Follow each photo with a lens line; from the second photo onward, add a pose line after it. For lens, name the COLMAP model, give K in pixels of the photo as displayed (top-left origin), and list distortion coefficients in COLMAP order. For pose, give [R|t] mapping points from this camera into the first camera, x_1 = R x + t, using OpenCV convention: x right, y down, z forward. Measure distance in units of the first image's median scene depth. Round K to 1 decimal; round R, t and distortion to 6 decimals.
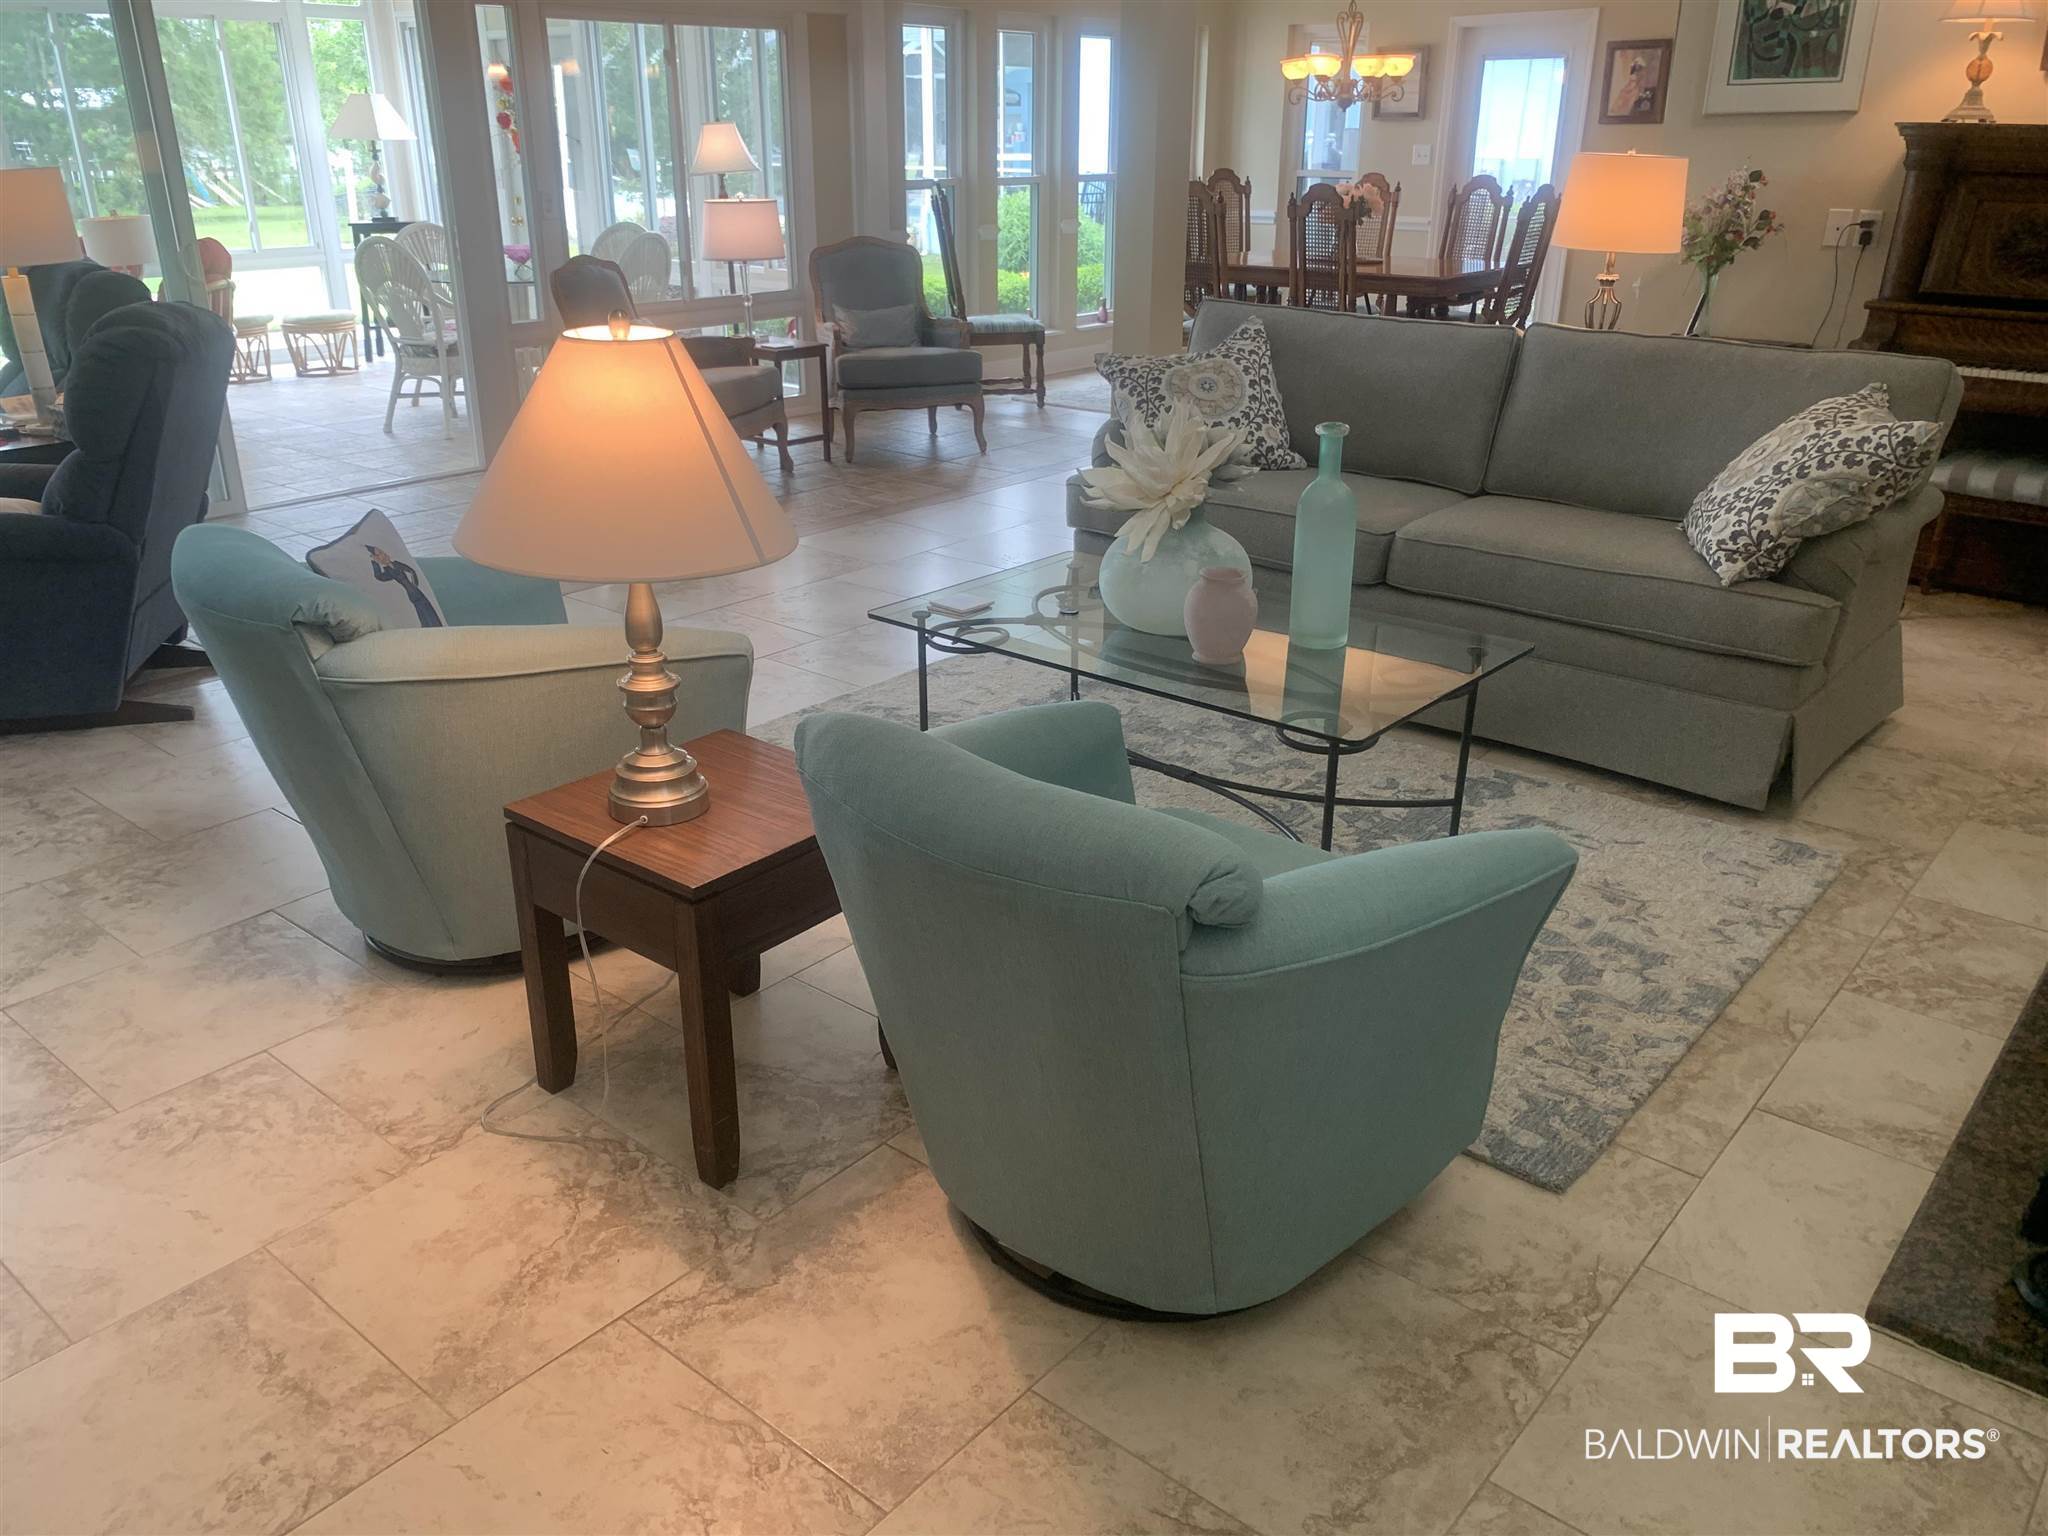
lens RADIAL K [[1555.0, 0, 1033.8], [0, 1555.0, 773.5], [0, 0, 1]] dist [-0.013915, 0.000807]
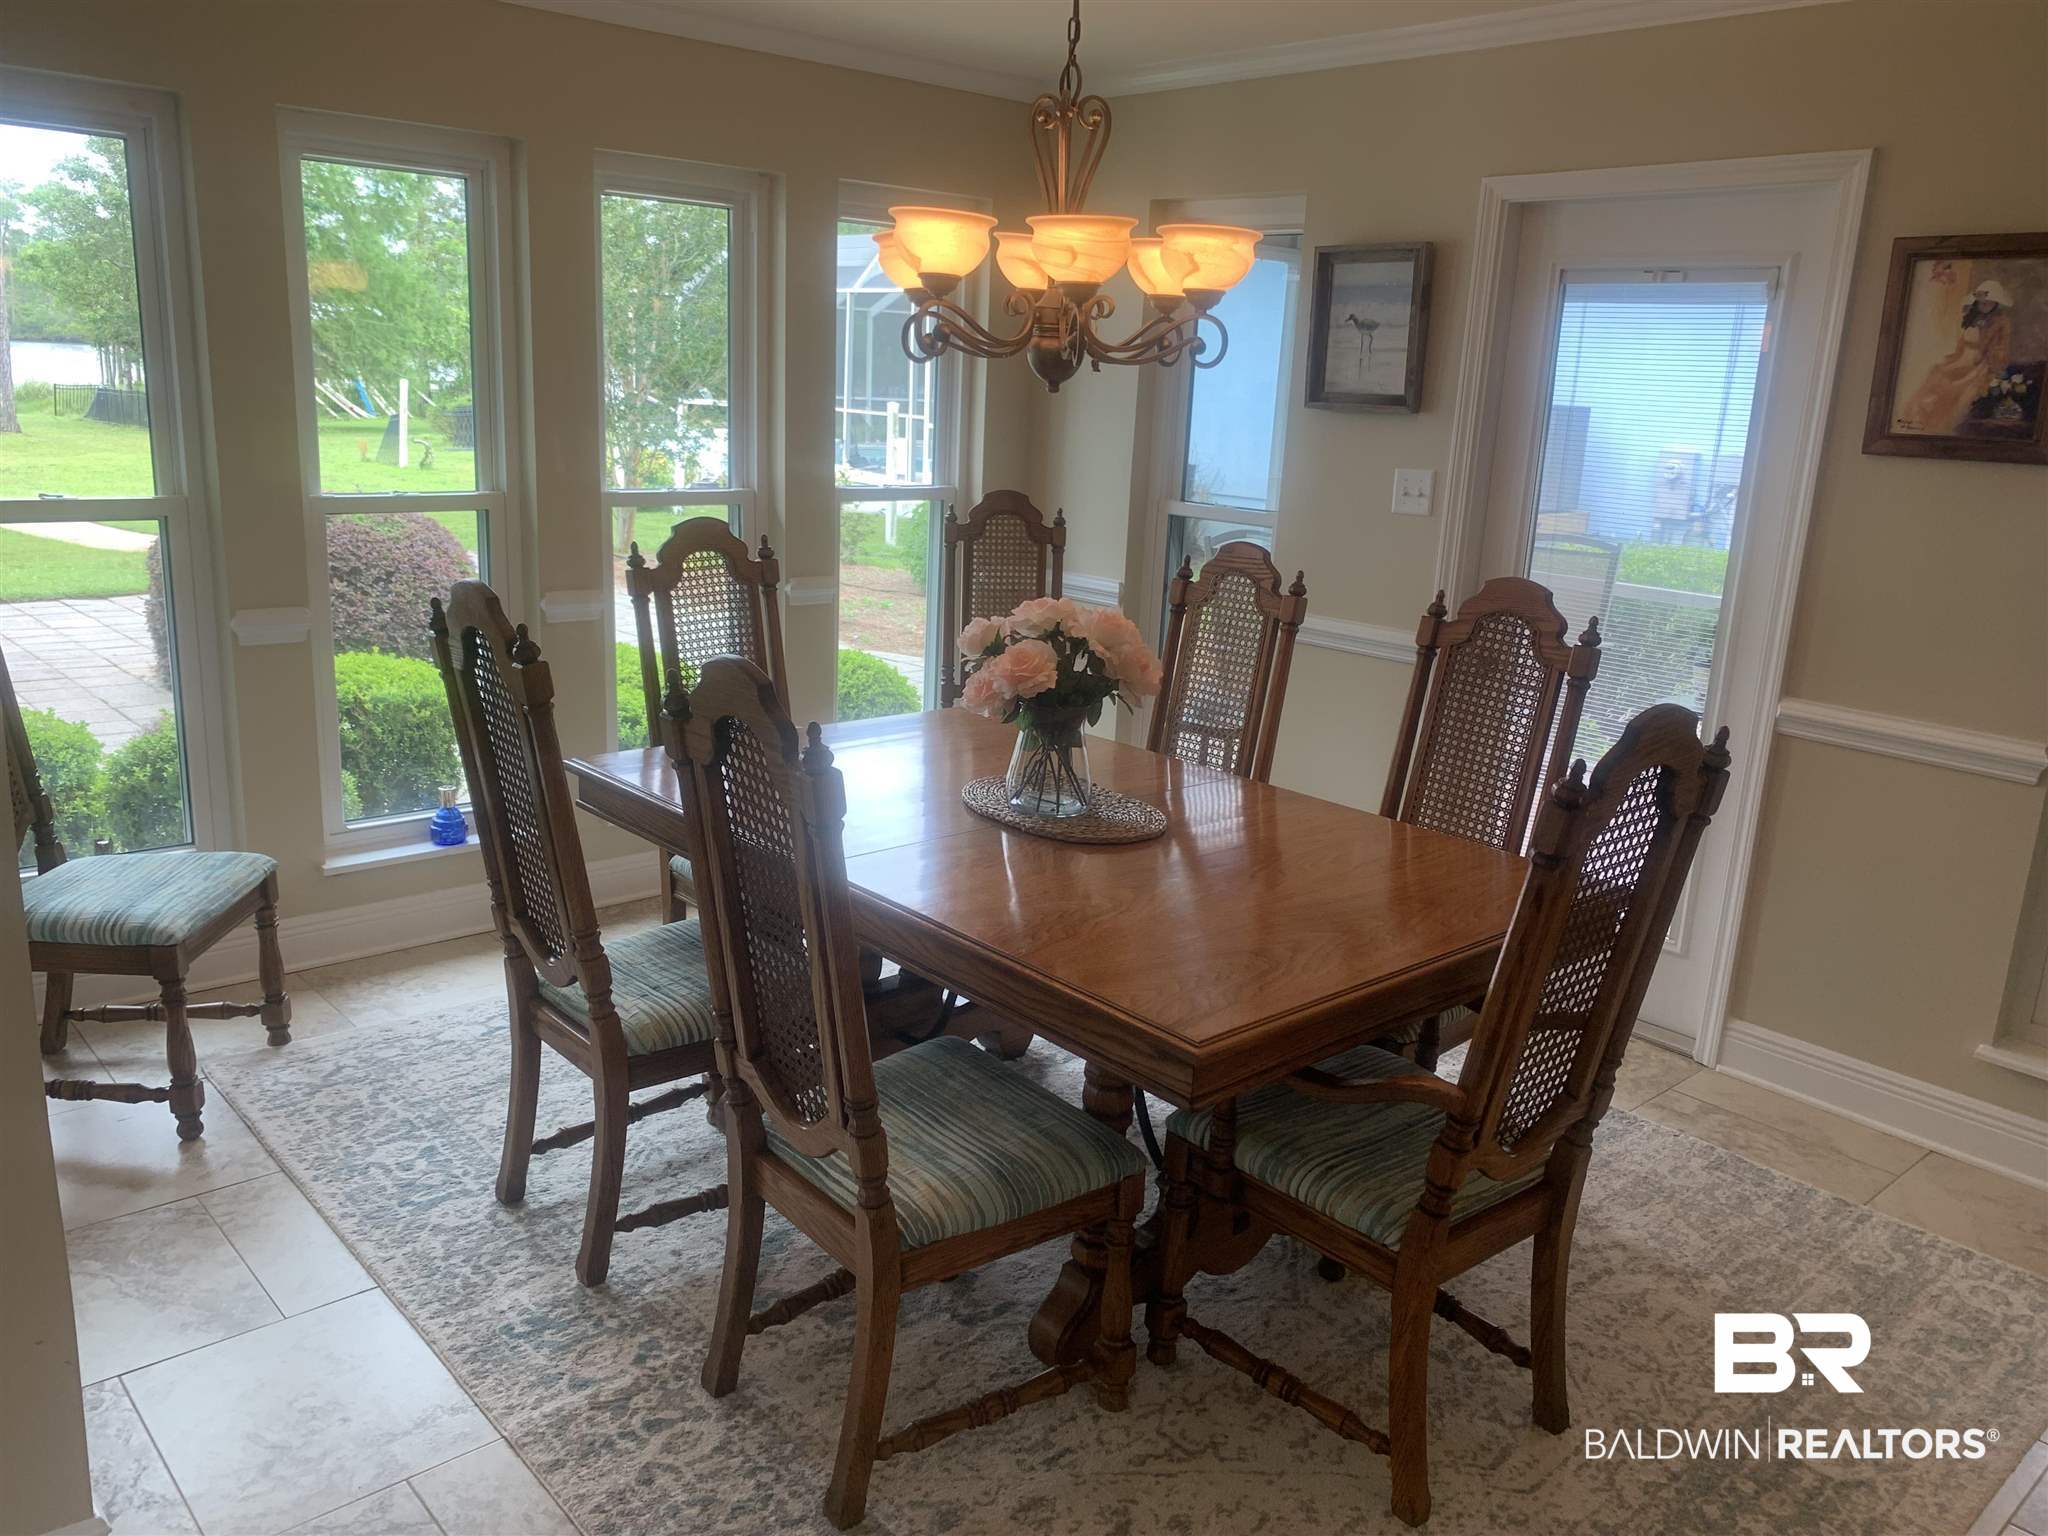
lens RADIAL K [[1555.0, 0, 1018.3], [0, 1555.0, 774.5], [0, 0, 1]] dist [-0.013915, 0.000807]
pose [[0.989871, 0.081975, -0.115916, 0.038957], [-0.098836, 0.984017, -0.148126, -0.048864], [0.101920, 0.158082, 0.982152, 0.114034]]
